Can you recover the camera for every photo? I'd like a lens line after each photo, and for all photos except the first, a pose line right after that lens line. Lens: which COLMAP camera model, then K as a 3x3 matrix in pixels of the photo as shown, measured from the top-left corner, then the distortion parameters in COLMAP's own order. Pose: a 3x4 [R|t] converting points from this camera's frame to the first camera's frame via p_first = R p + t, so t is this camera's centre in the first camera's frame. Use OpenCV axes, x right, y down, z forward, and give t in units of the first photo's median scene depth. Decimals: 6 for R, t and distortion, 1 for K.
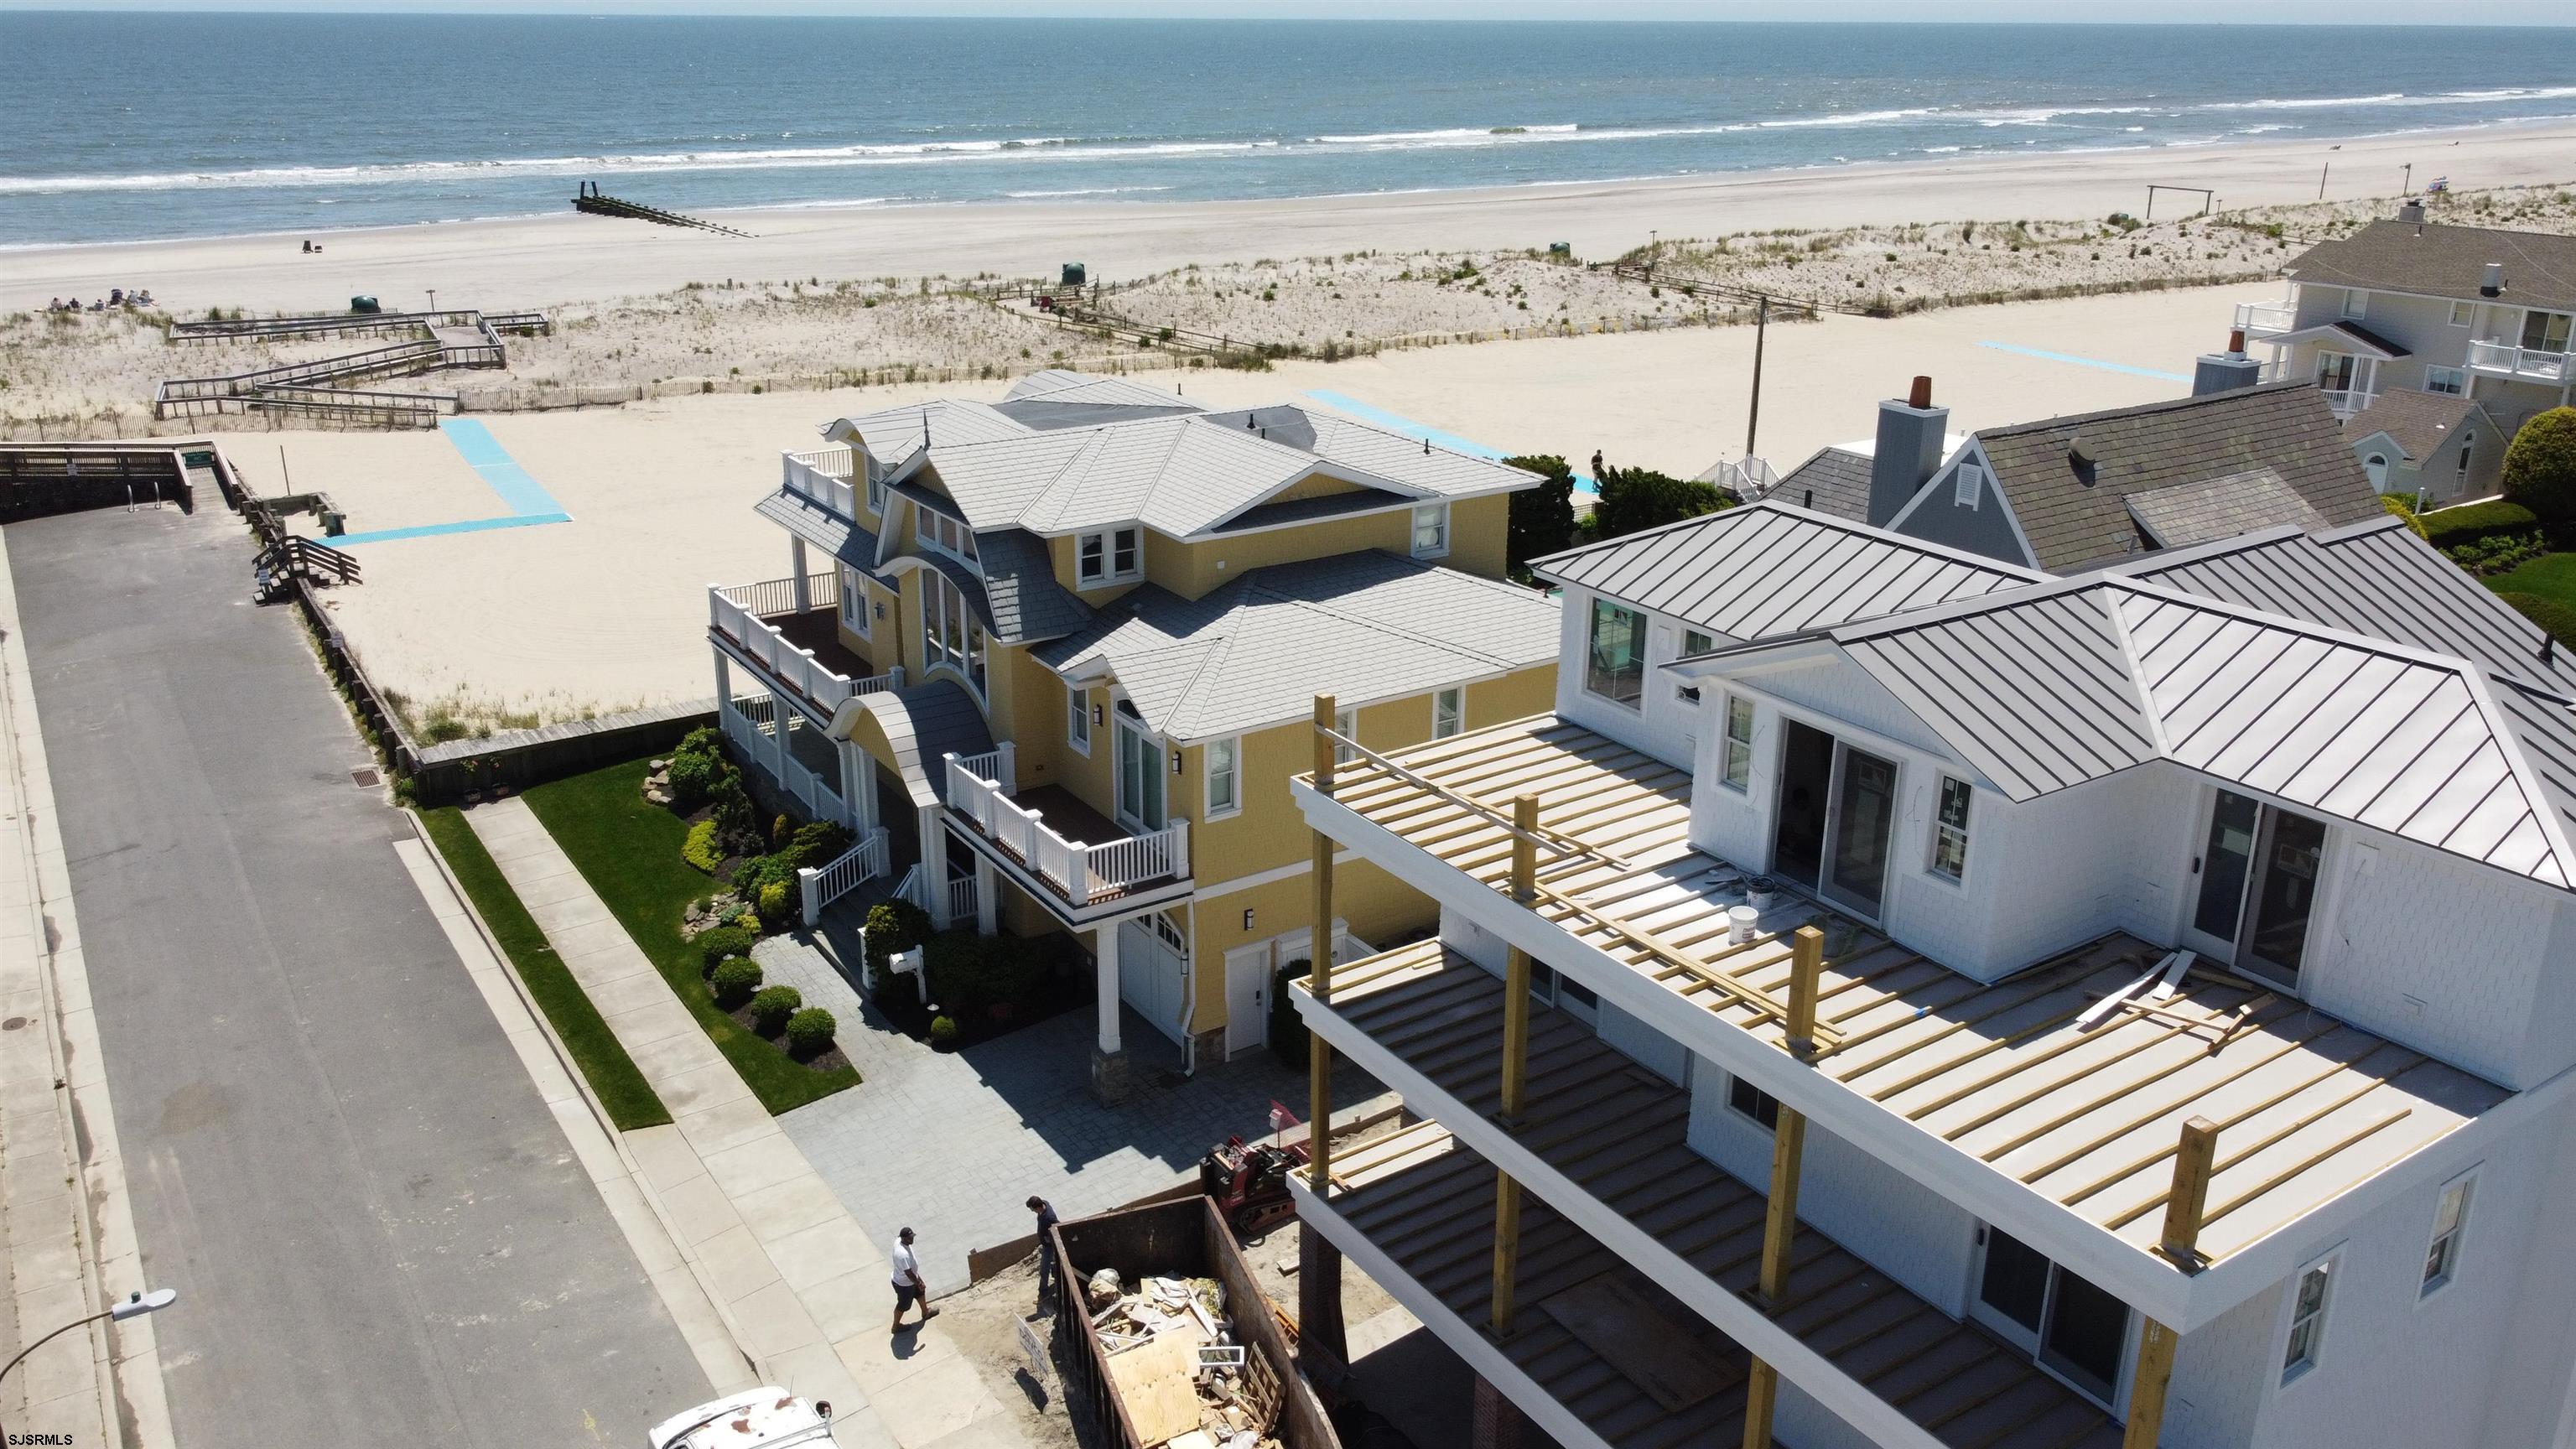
lens RADIAL K [[1950.4, 0, 1279.3], [0, 1950.4, 704.6], [0, 0, 1]] dist [0.007912, -0.010544]
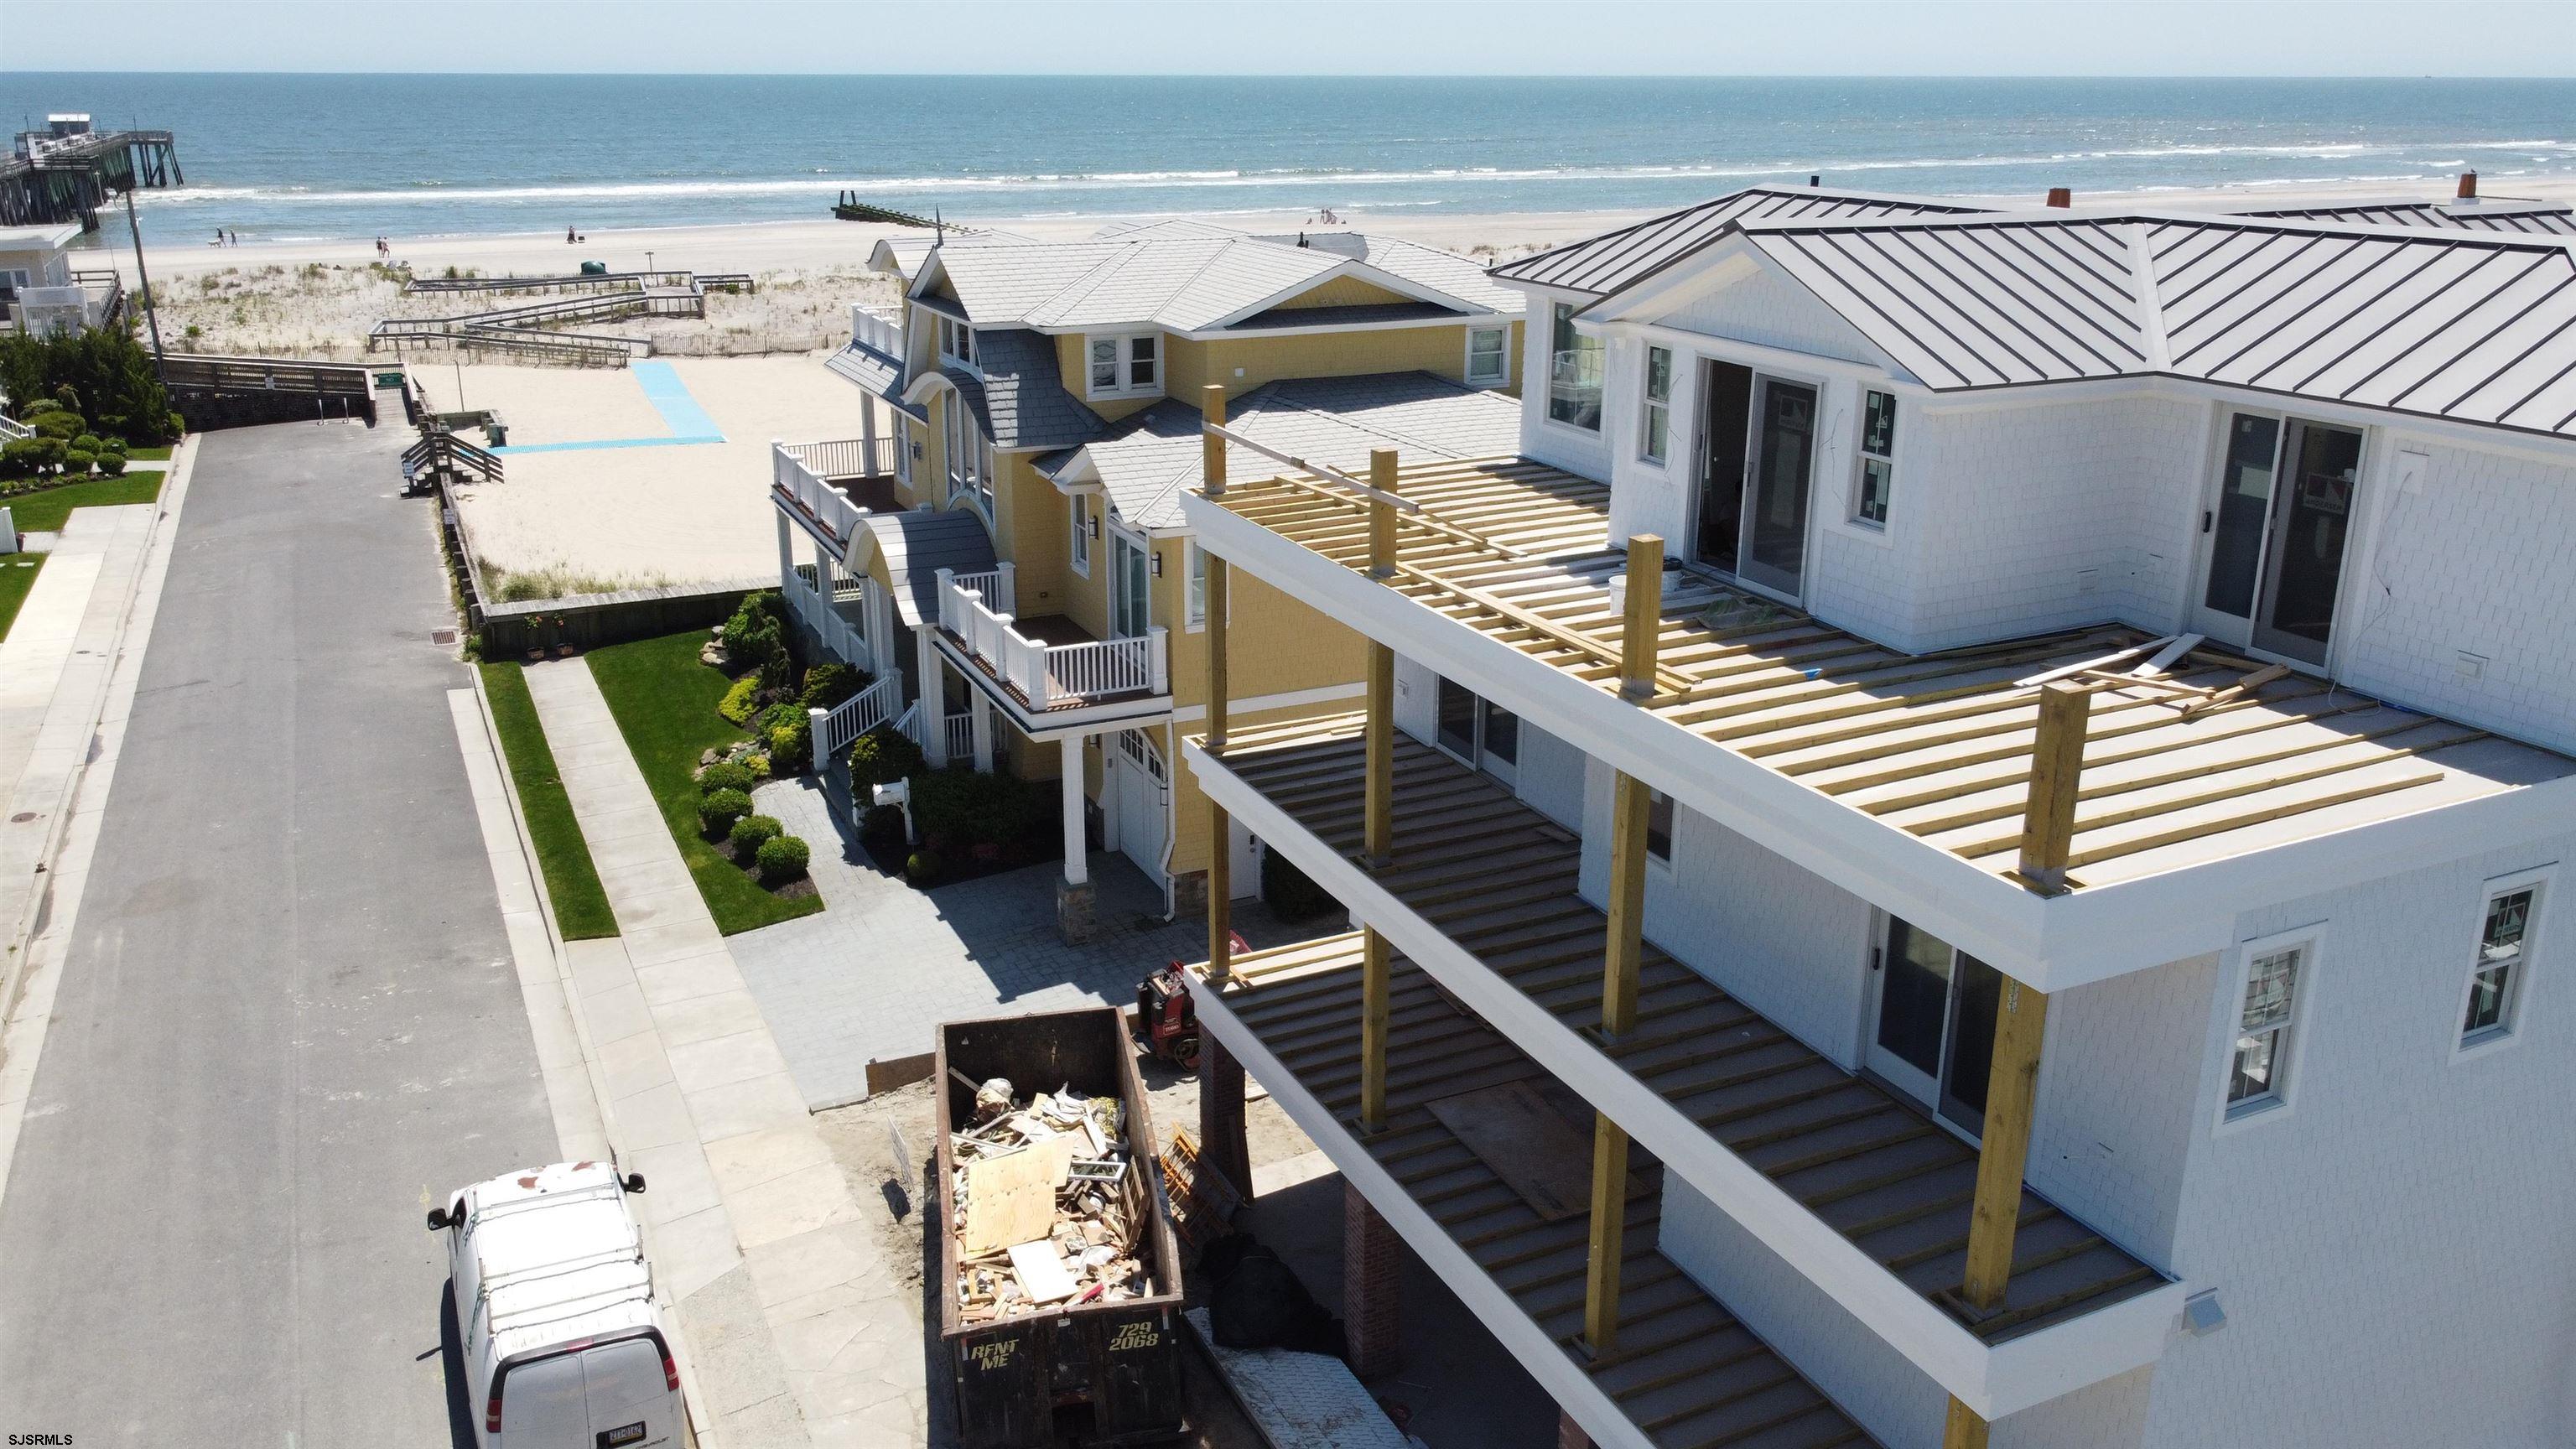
lens RADIAL K [[1950.4, 0, 1279.8], [0, 1950.4, 702.5], [0, 0, 1]] dist [0.007912, -0.010544]
pose [[0.990268, 0.039356, -0.133490, 0.088851], [-0.043018, 0.998770, -0.024660, 0.079436], [0.132355, 0.030162, 0.990743, 0.077782]]
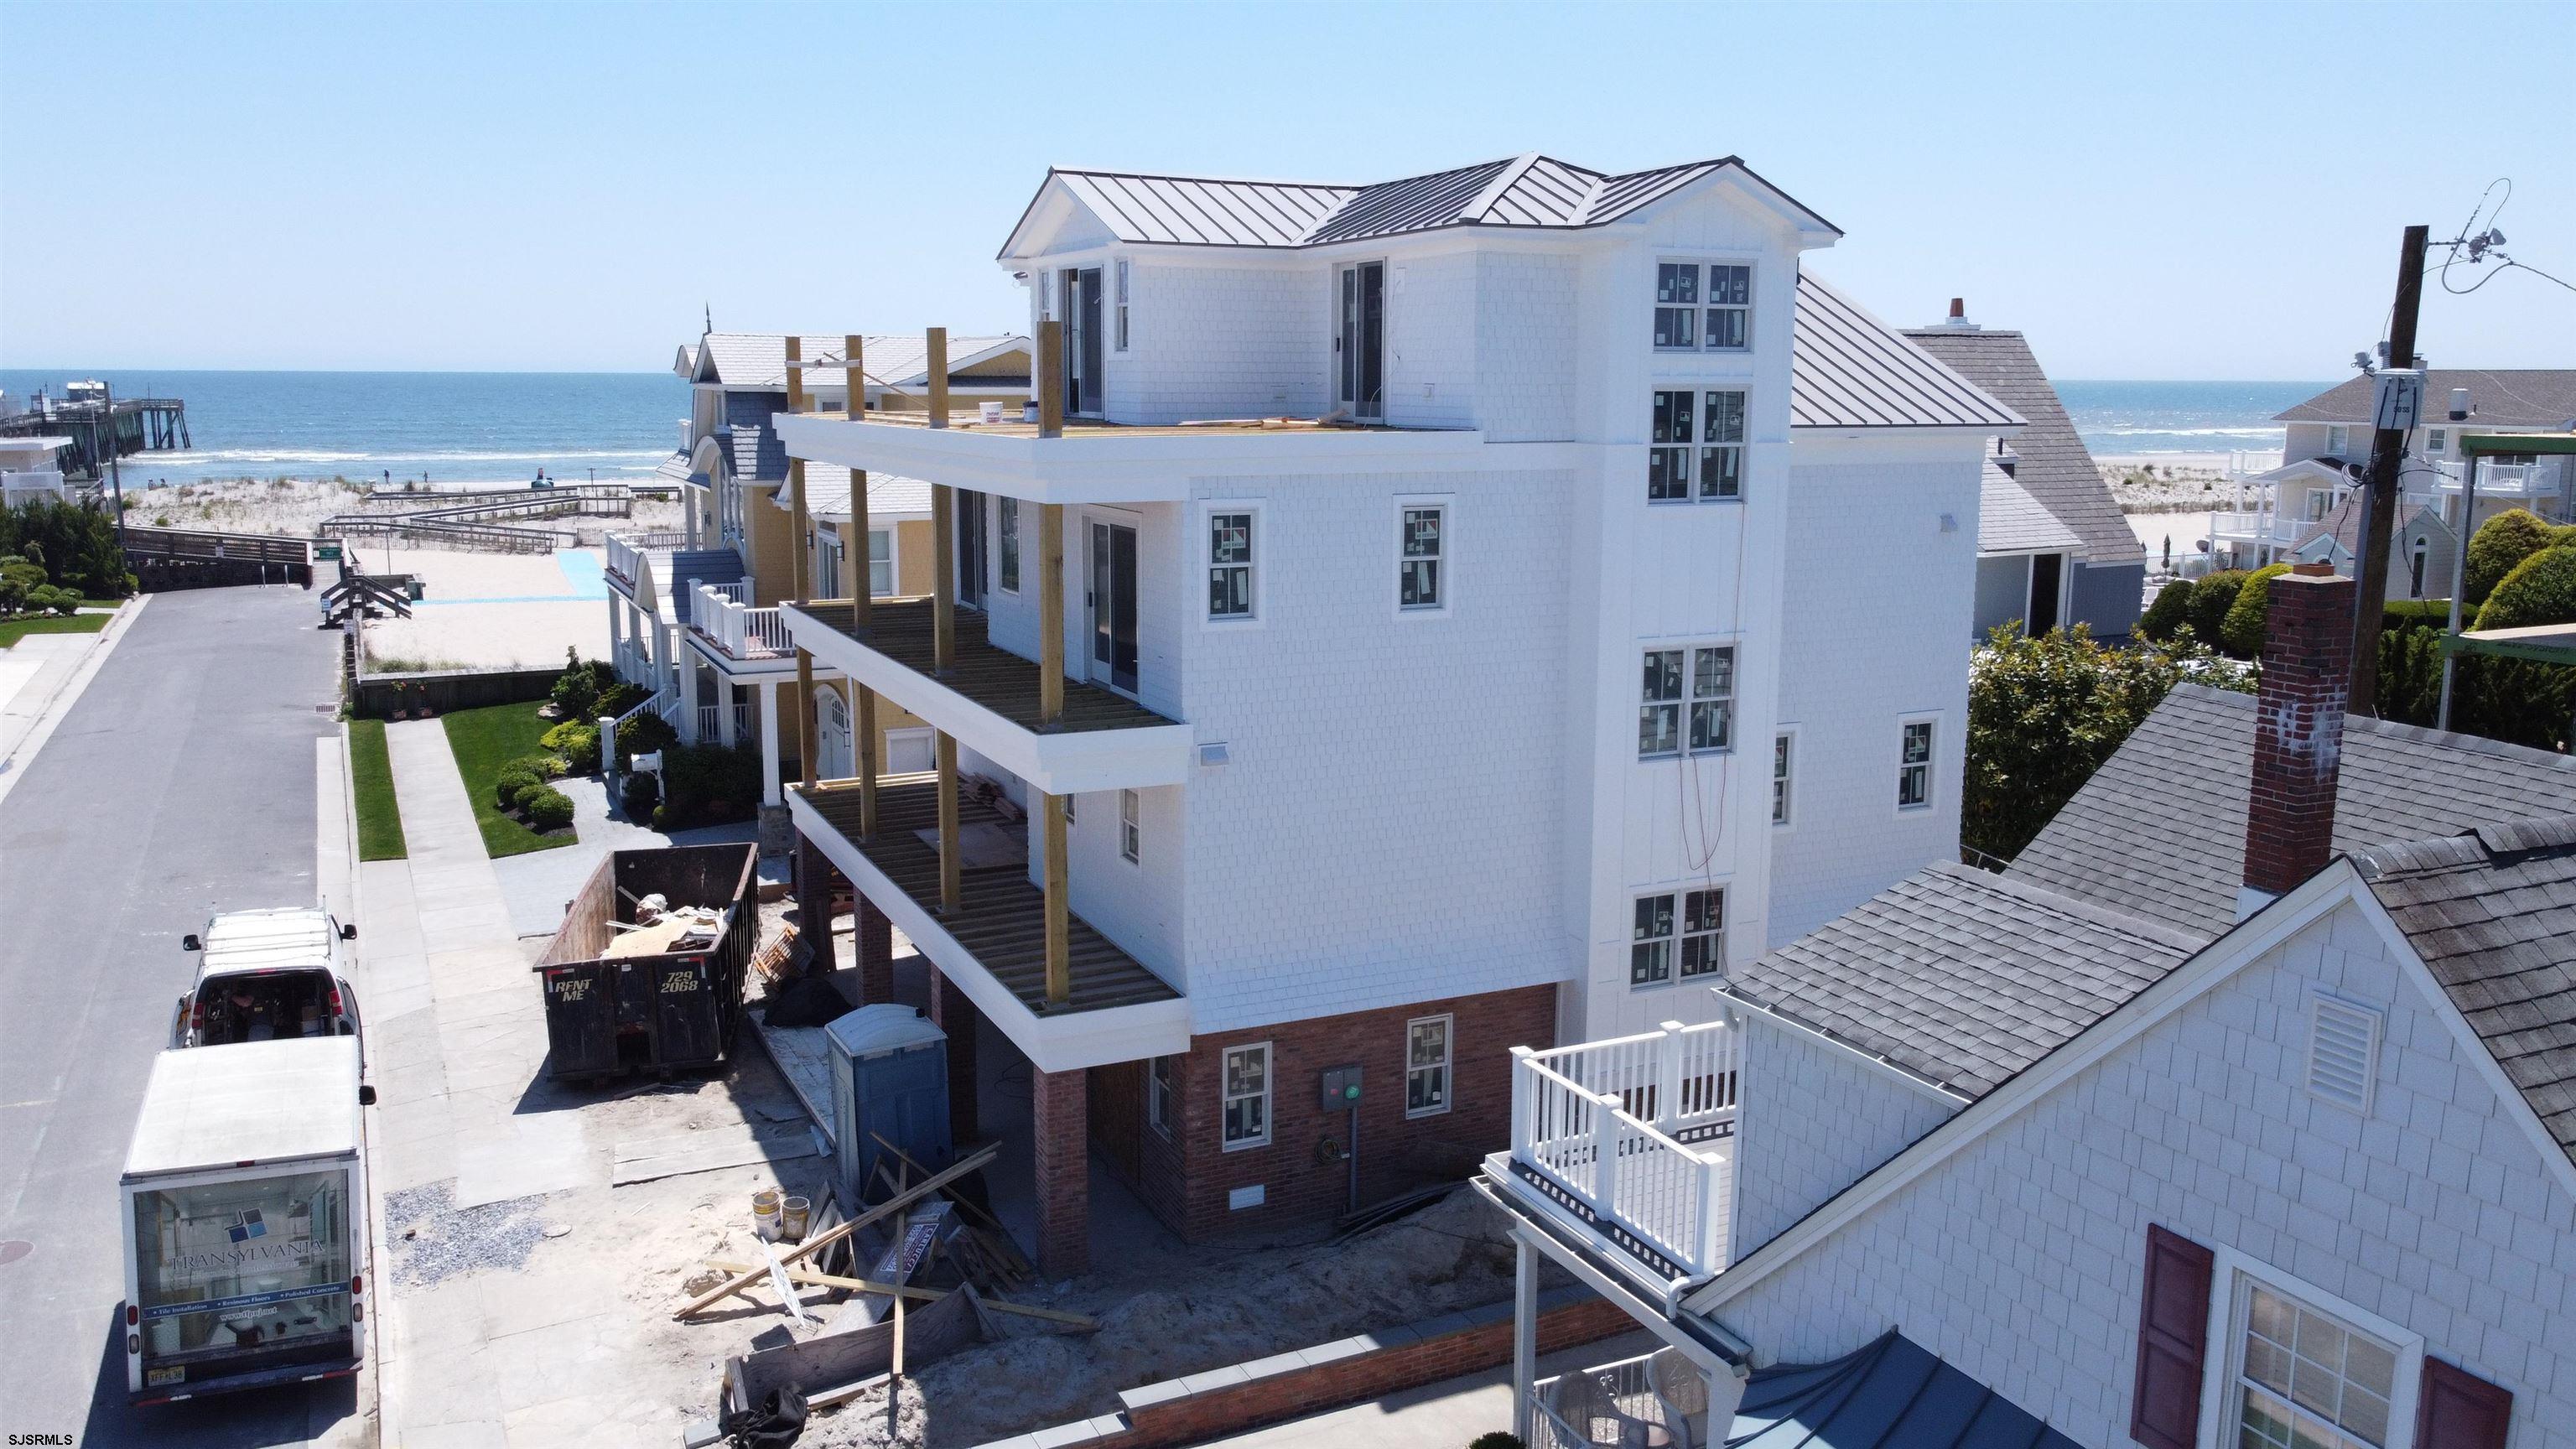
lens RADIAL K [[1950.4, 0, 1279.1], [0, 1950.4, 705.5], [0, 0, 1]] dist [0.007912, -0.010544]
pose [[0.990686, 0.022029, -0.134370, 0.251939], [-0.044679, 0.984780, -0.167965, 0.210775], [0.128625, 0.172404, 0.976592, -0.054243]]
